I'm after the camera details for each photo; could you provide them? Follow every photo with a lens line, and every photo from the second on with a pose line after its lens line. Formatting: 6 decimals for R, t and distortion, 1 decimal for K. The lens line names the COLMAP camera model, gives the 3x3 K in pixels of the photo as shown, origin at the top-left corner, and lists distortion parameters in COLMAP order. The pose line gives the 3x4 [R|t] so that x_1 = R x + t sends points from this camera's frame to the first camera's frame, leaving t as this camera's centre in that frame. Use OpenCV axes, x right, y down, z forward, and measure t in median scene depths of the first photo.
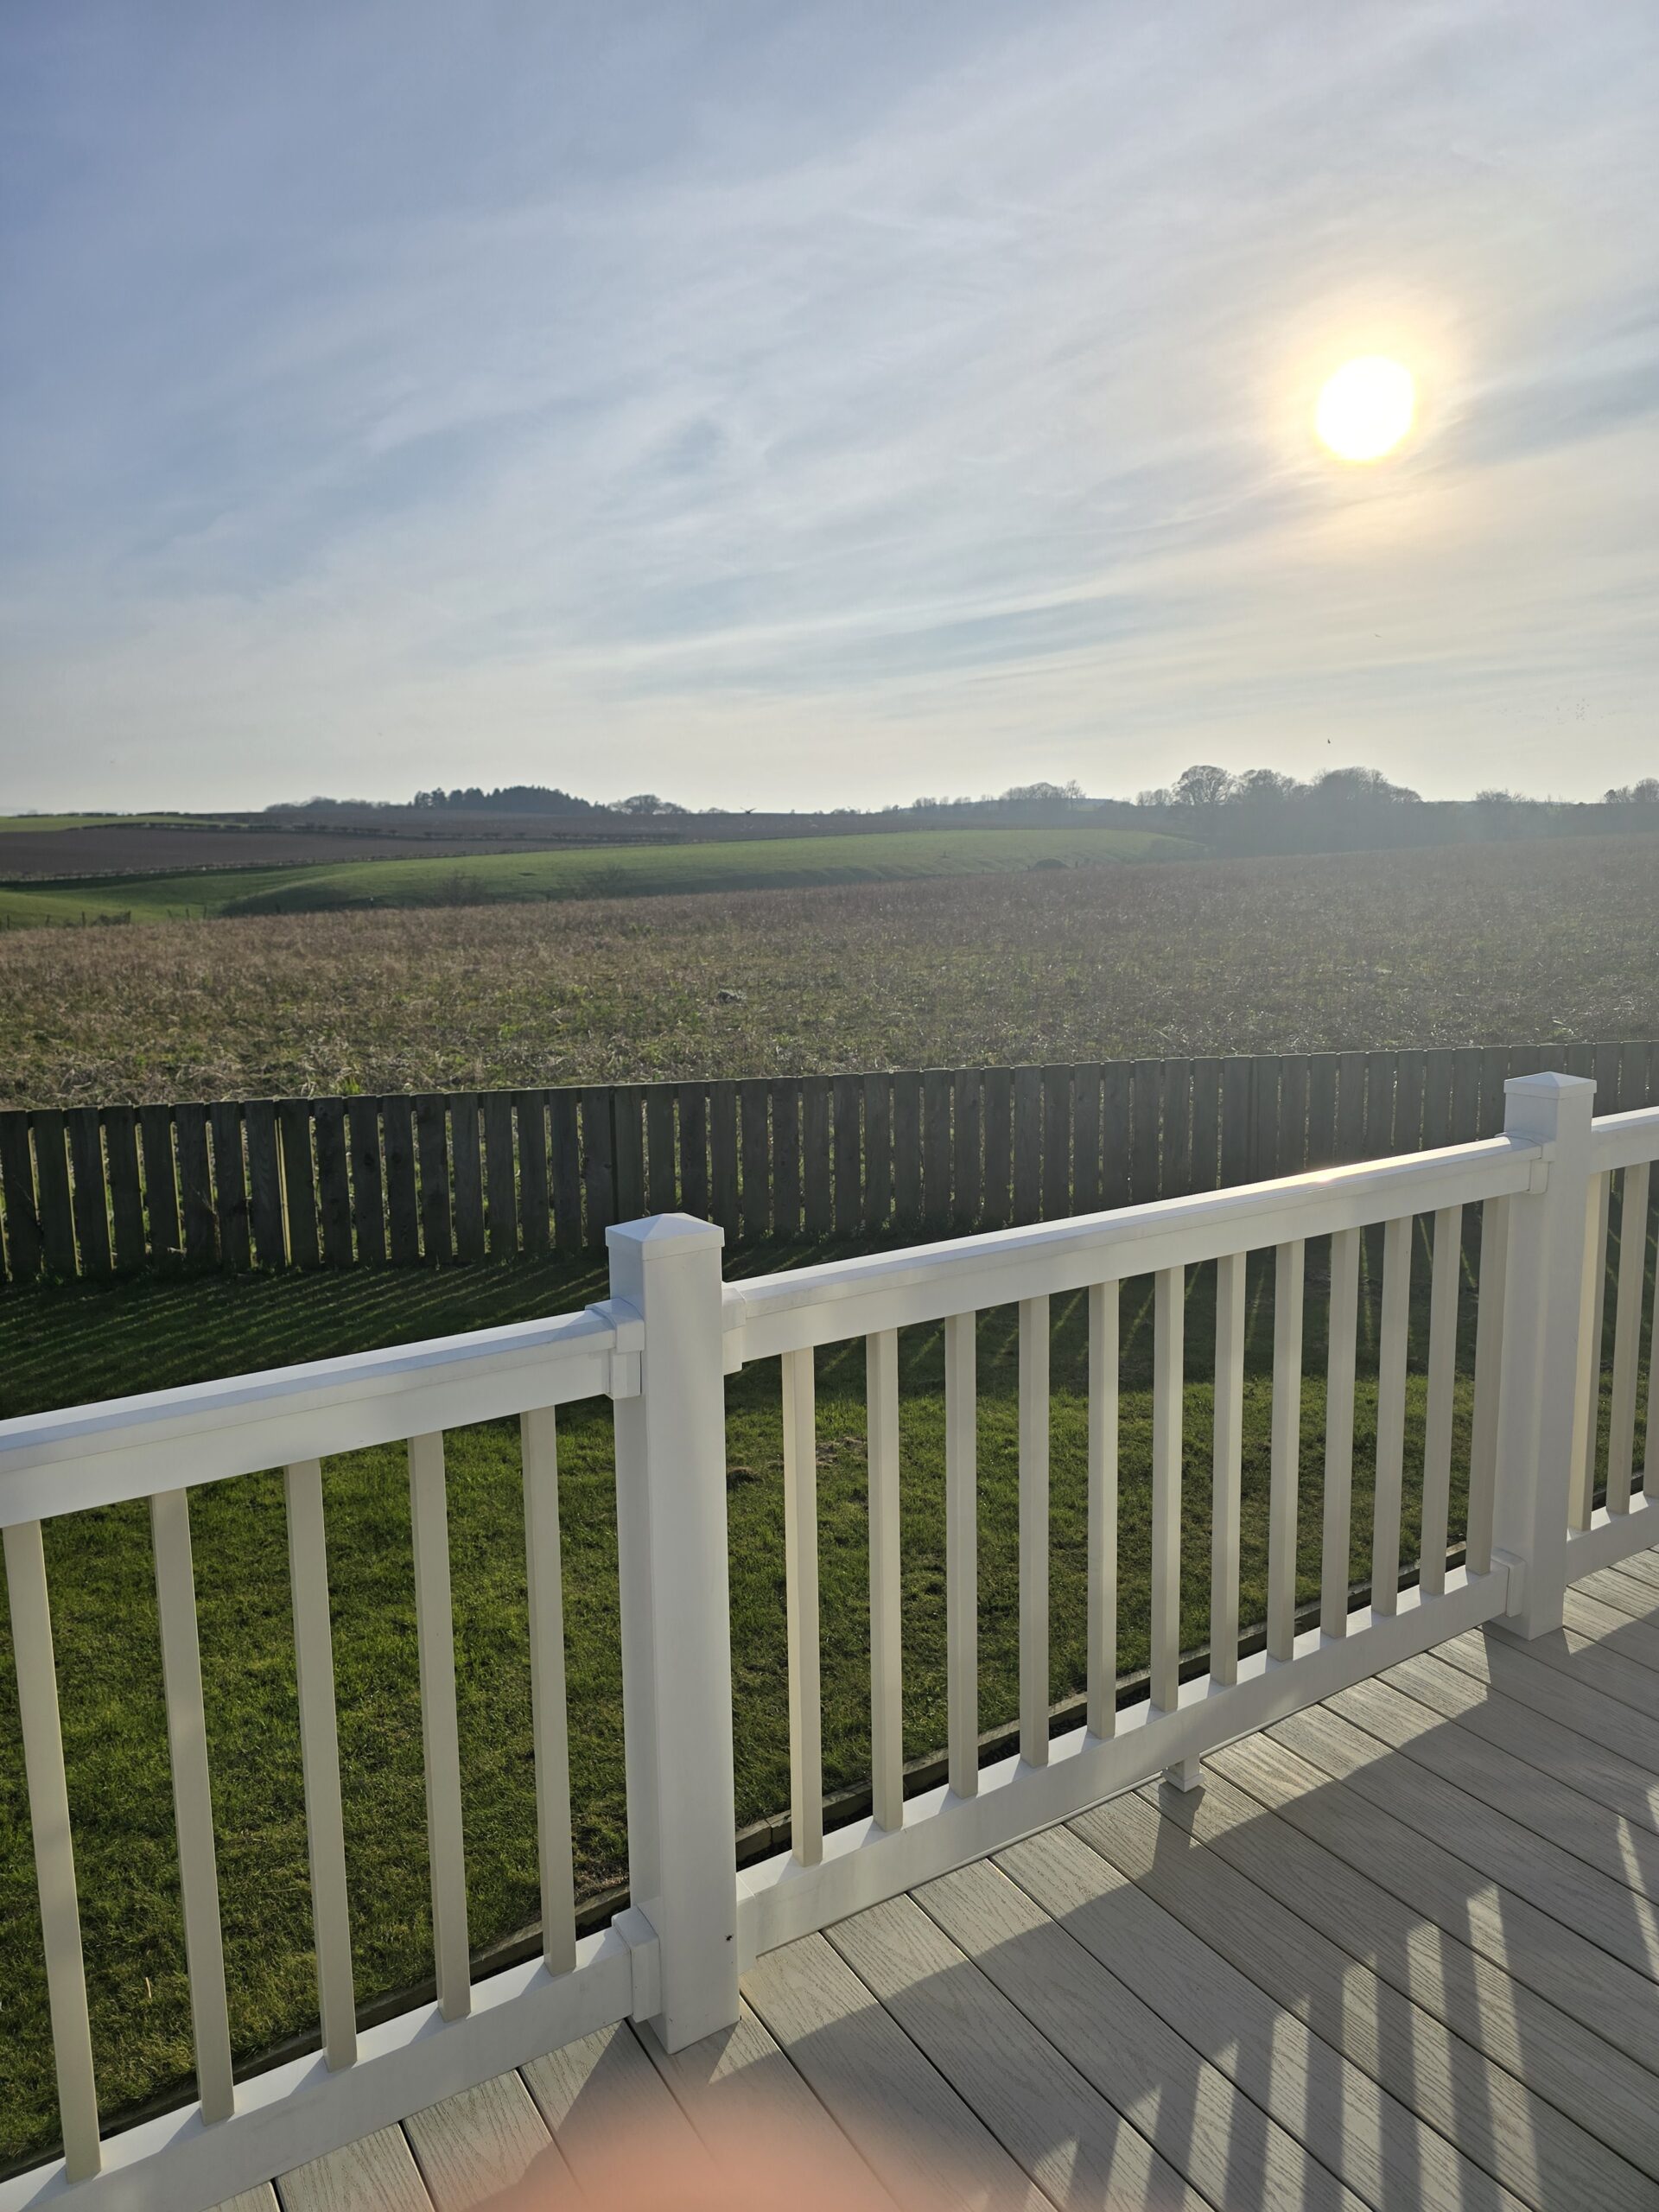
lens RADIAL K [[1485.8, 0, 829.7], [0, 1485.8, 1106.8], [0, 0, 1]] dist [0.005286, -0.012611]
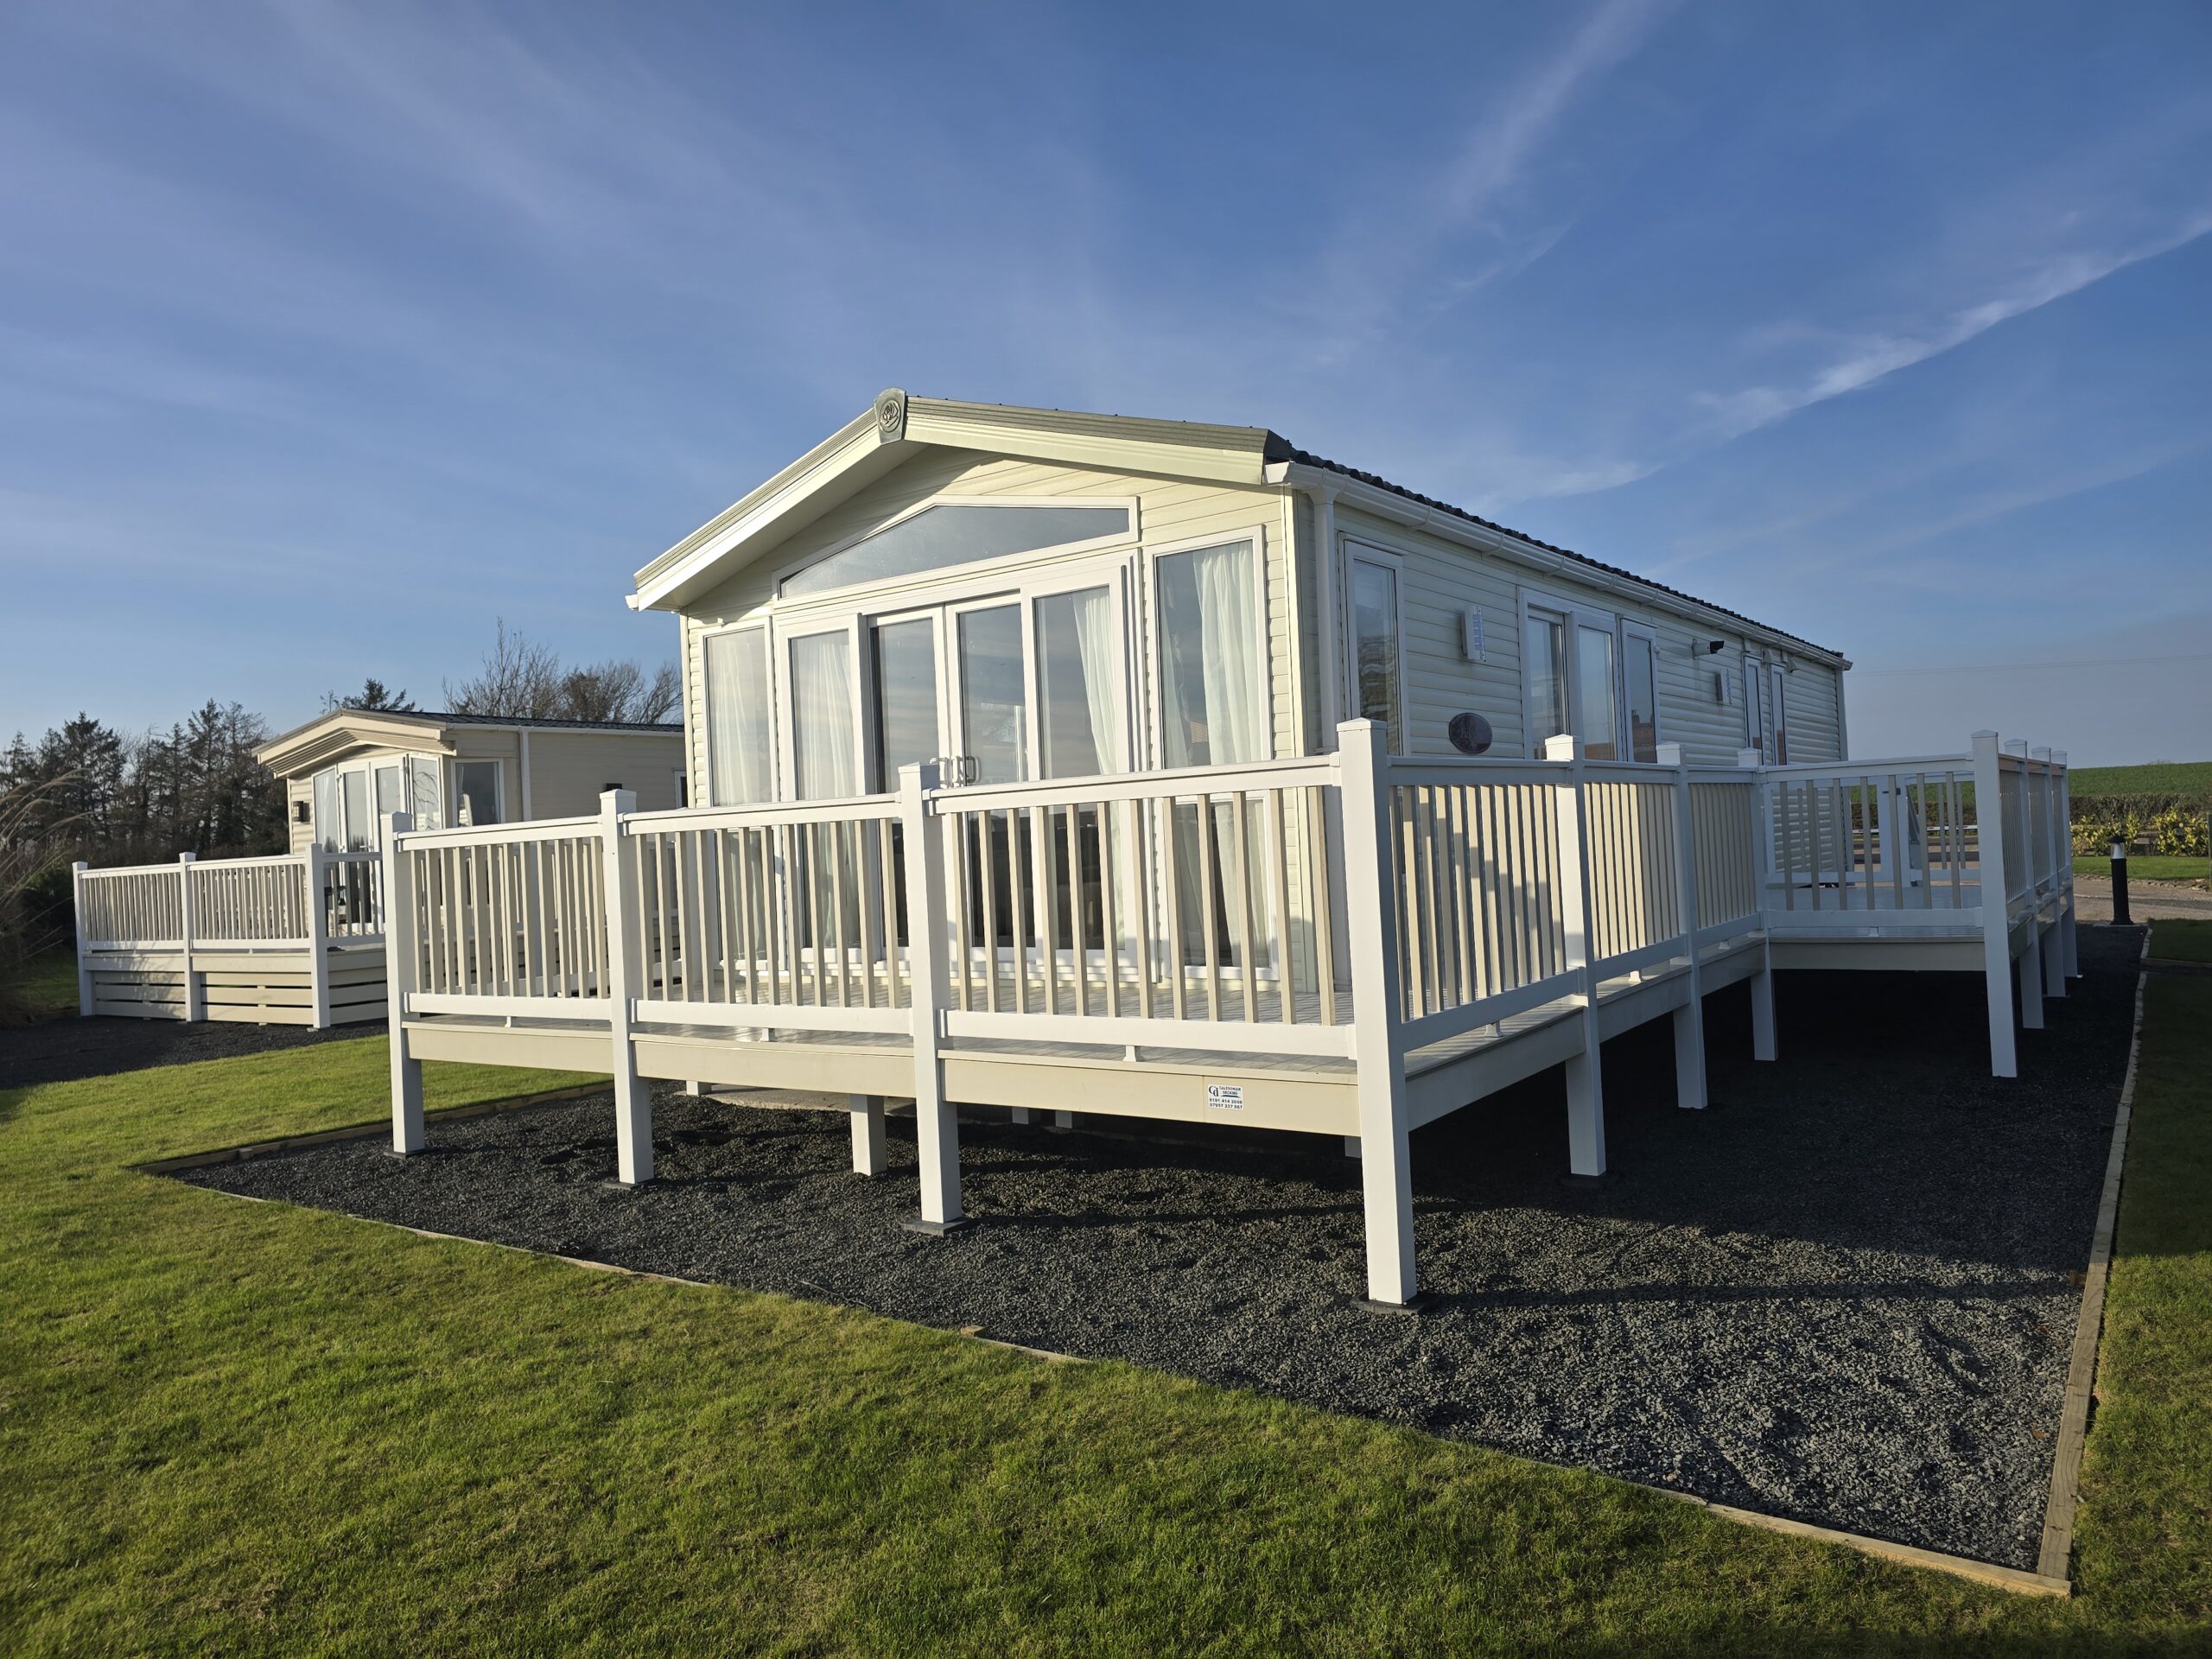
lens RADIAL K [[1485.8, 0, 1106.6], [0, 1485.8, 828.7], [0, 0, 1]] dist [0.005286, -0.012611]
pose [[0.395699, -0.008582, -0.918340, 1.287490], [-0.108448, 0.992523, -0.056004, 0.076440], [0.911955, 0.121753, 0.391810, 0.198241]]
